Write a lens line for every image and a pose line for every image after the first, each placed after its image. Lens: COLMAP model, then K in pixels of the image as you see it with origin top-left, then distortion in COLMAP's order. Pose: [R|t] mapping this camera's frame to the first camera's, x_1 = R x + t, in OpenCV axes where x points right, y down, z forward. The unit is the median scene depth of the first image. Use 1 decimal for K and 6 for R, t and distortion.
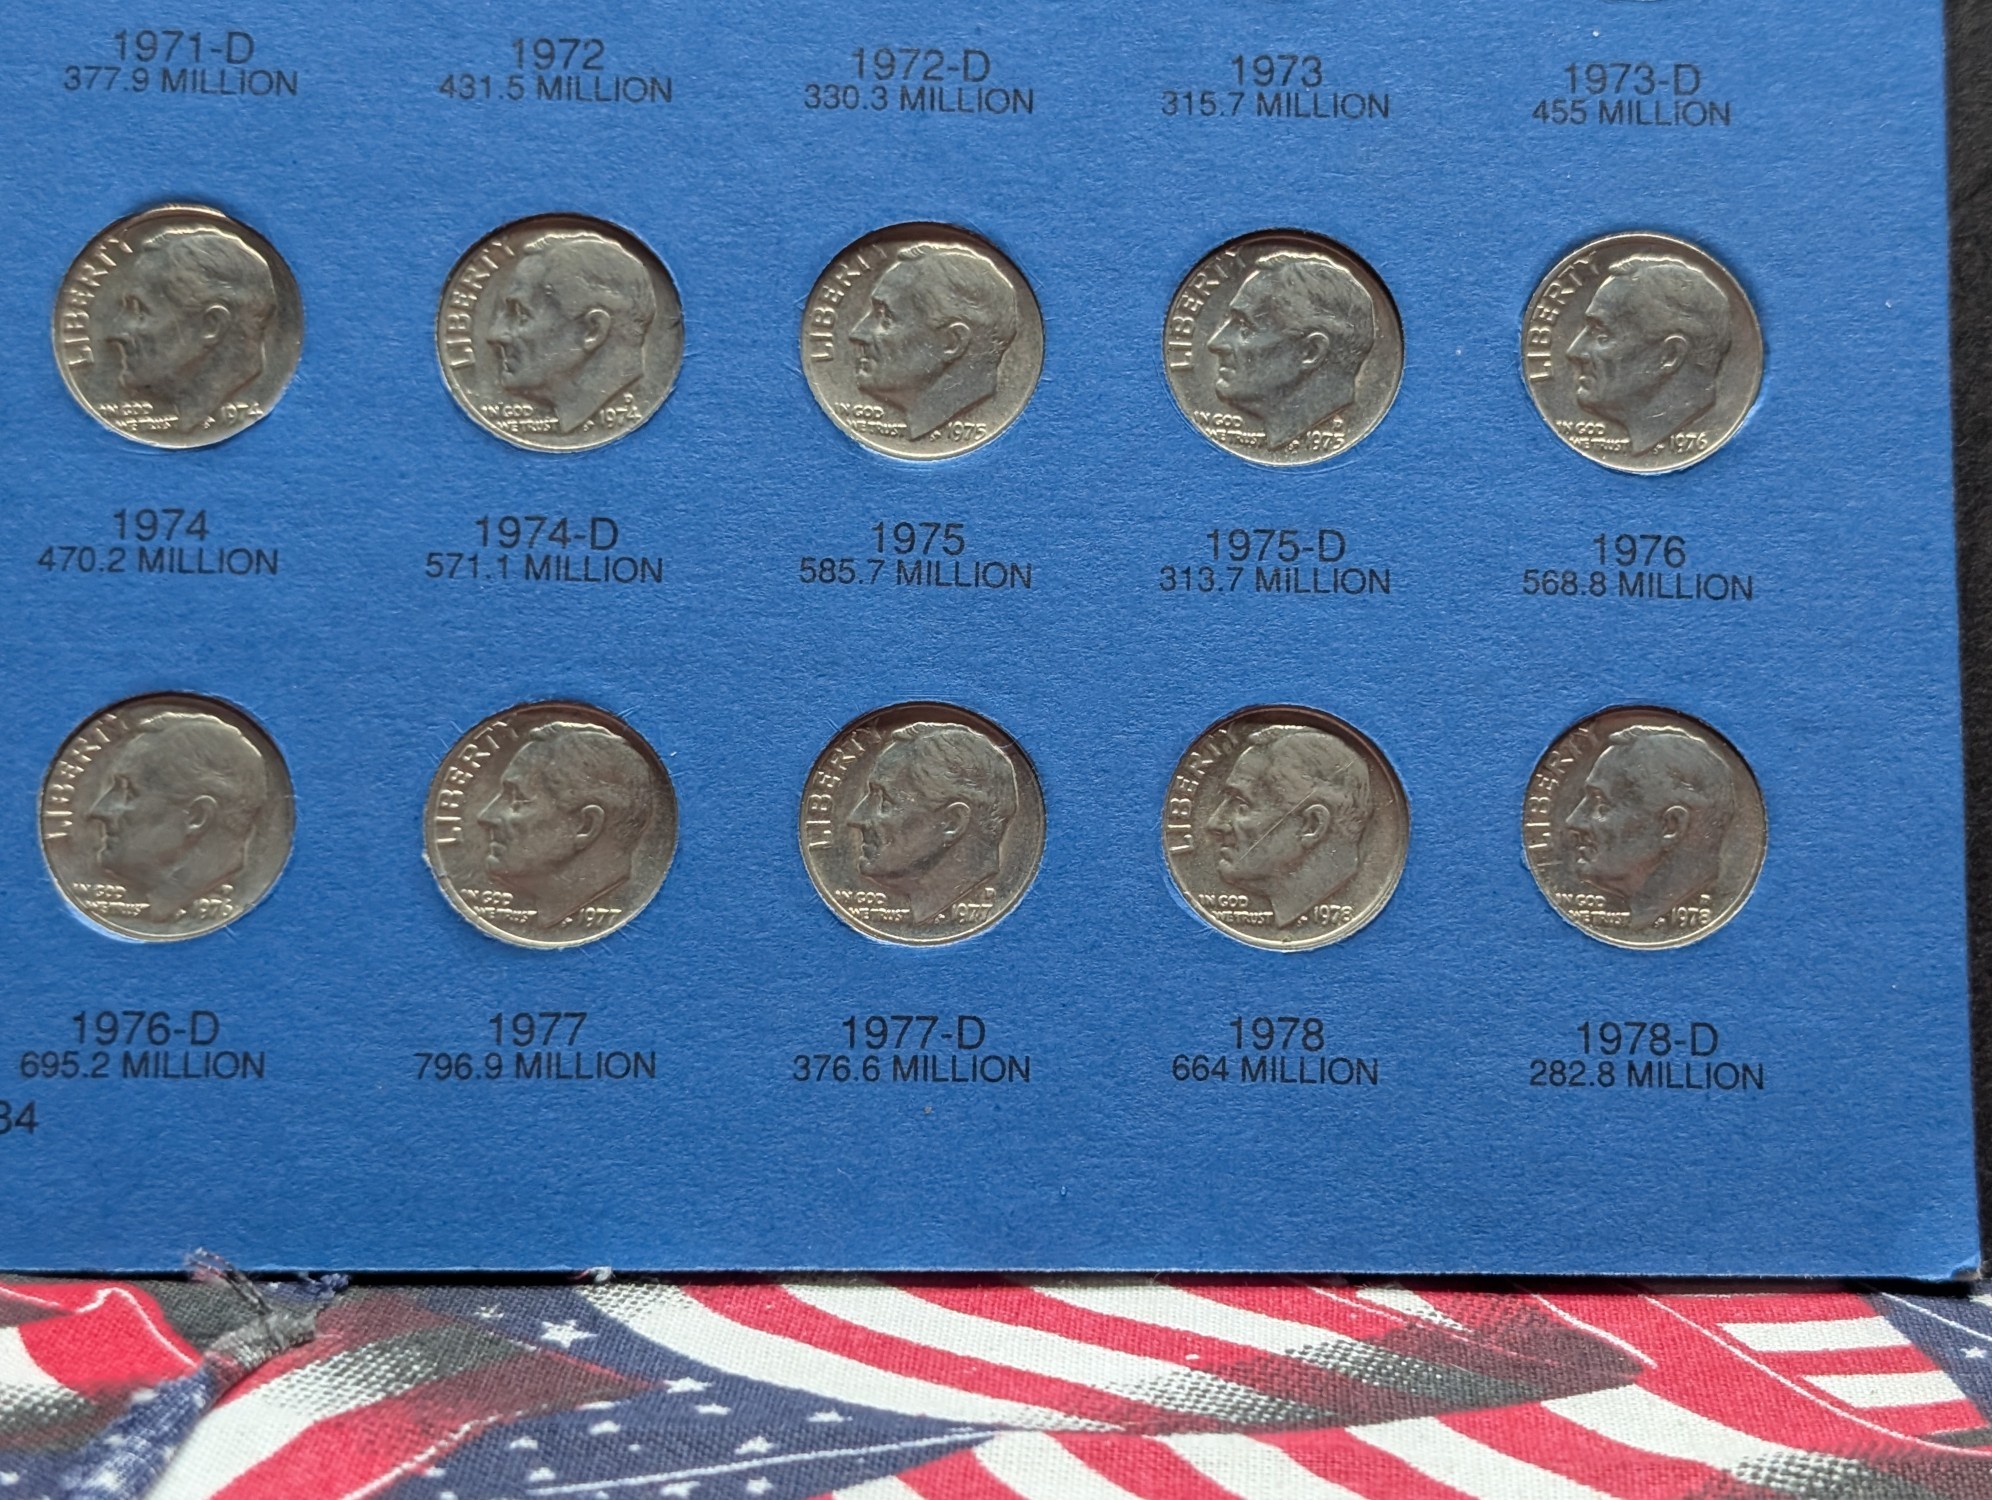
lens RADIAL K [[3579.5, 0, 986.2], [0, 3579.5, 751.8], [0, 0, 1]] dist [0.109493, 0.000000]
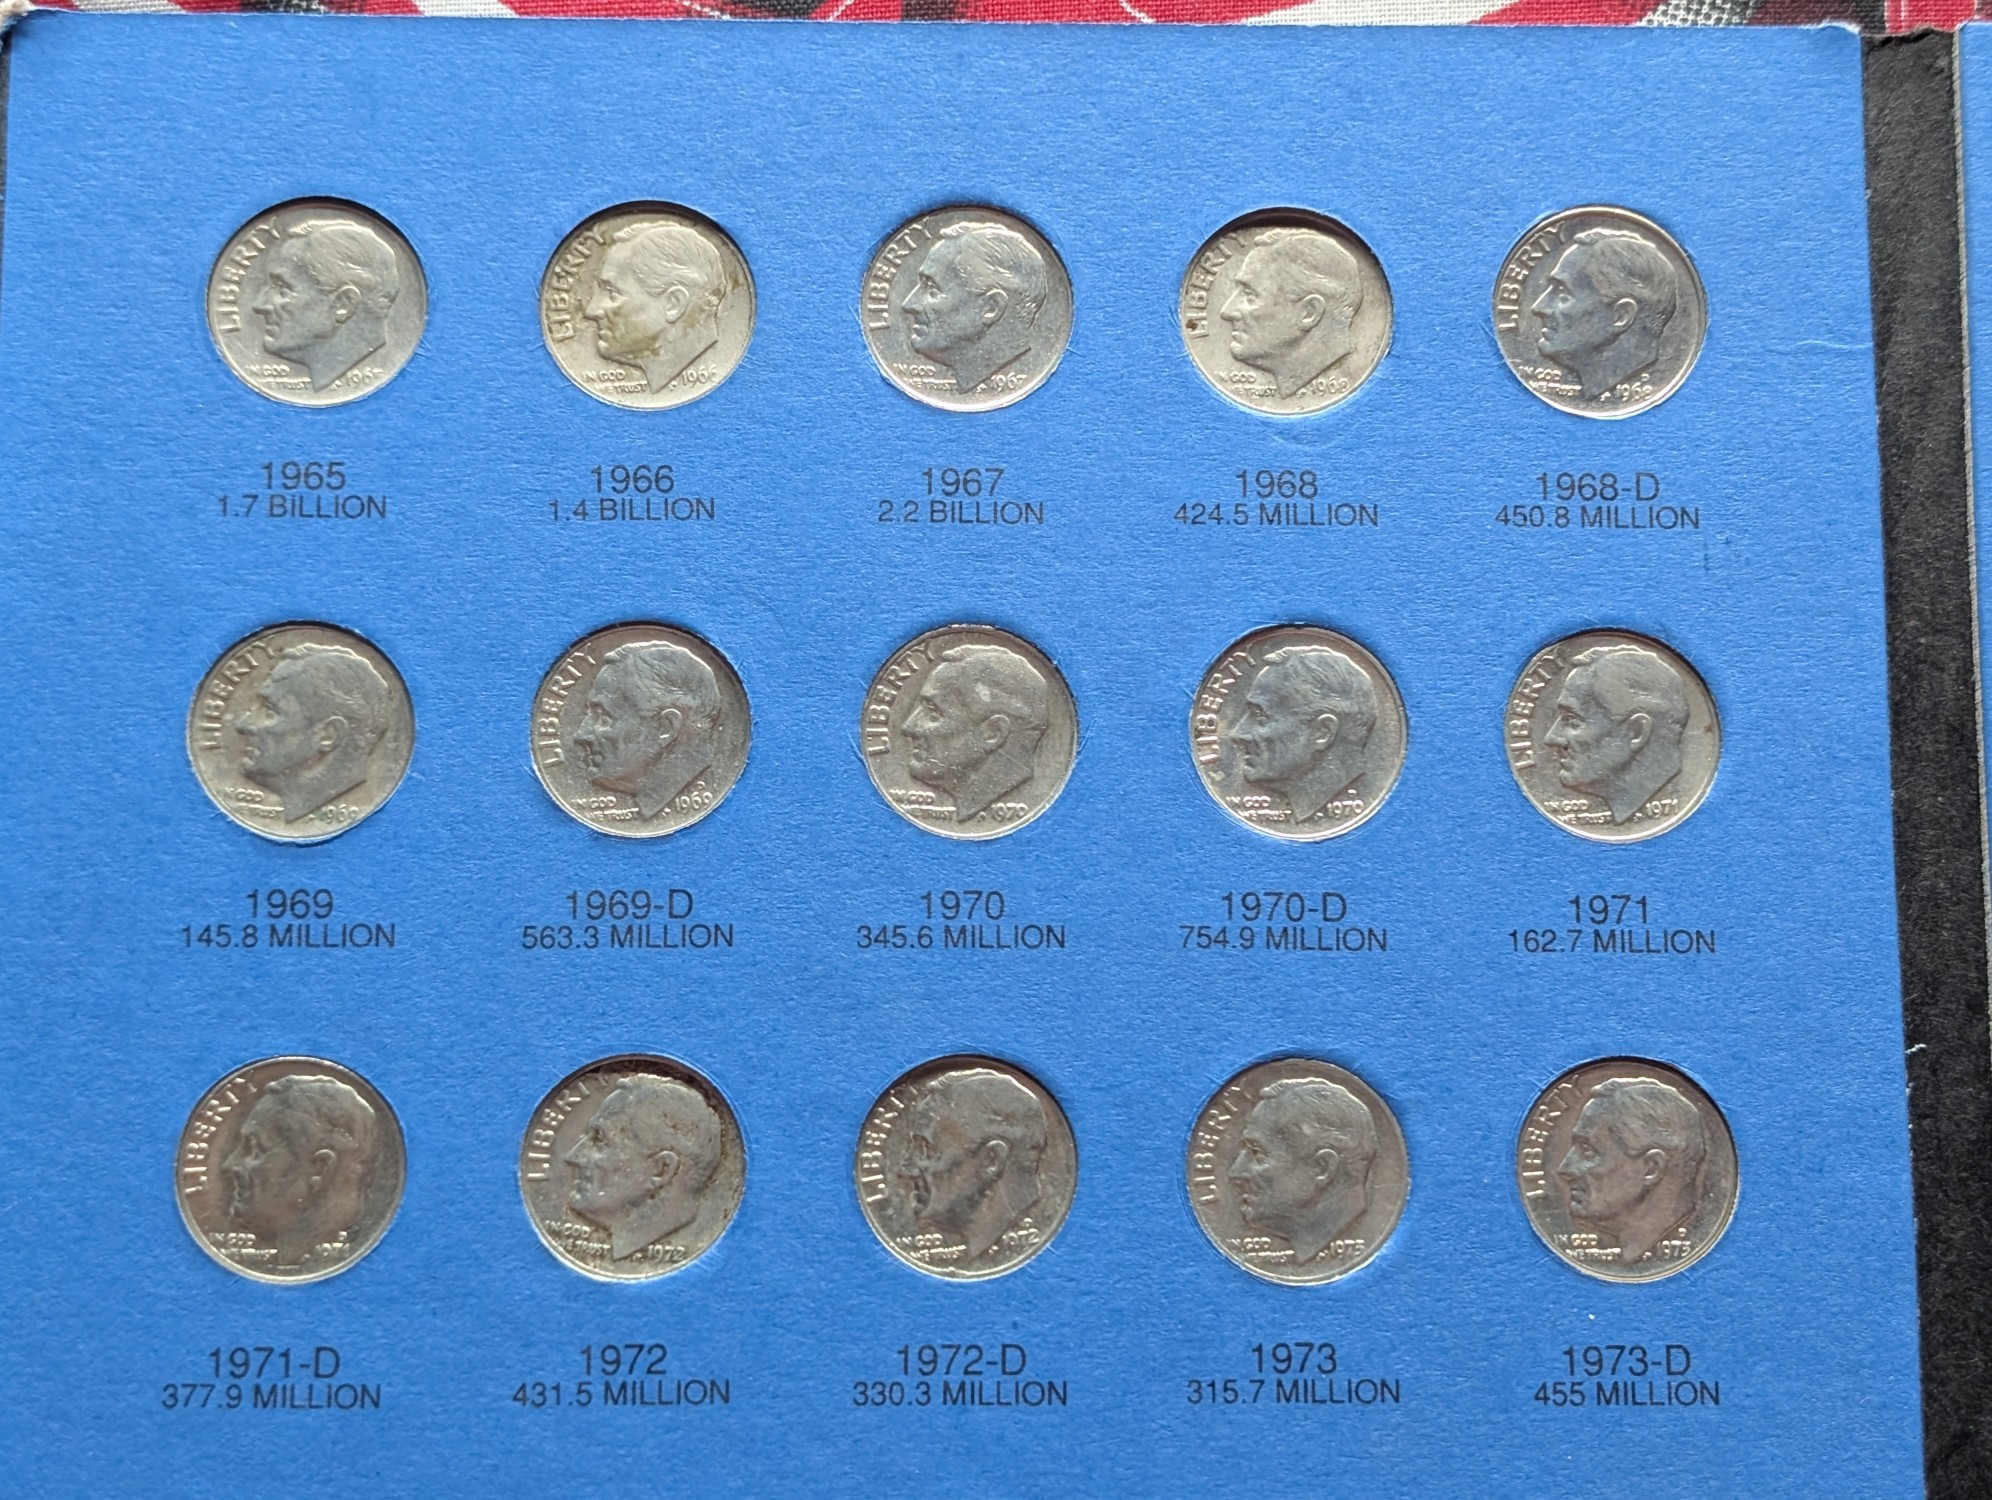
lens RADIAL K [[3150.8, 0, 1004.5], [0, 3150.8, 747.9], [0, 0, 1]] dist [0.112137, 0.000000]
pose [[0.999953, -0.007233, -0.006399, 0.001898], [0.007354, 0.999791, 0.019098, -0.393225], [0.006260, -0.019144, 0.999797, 0.060427]]
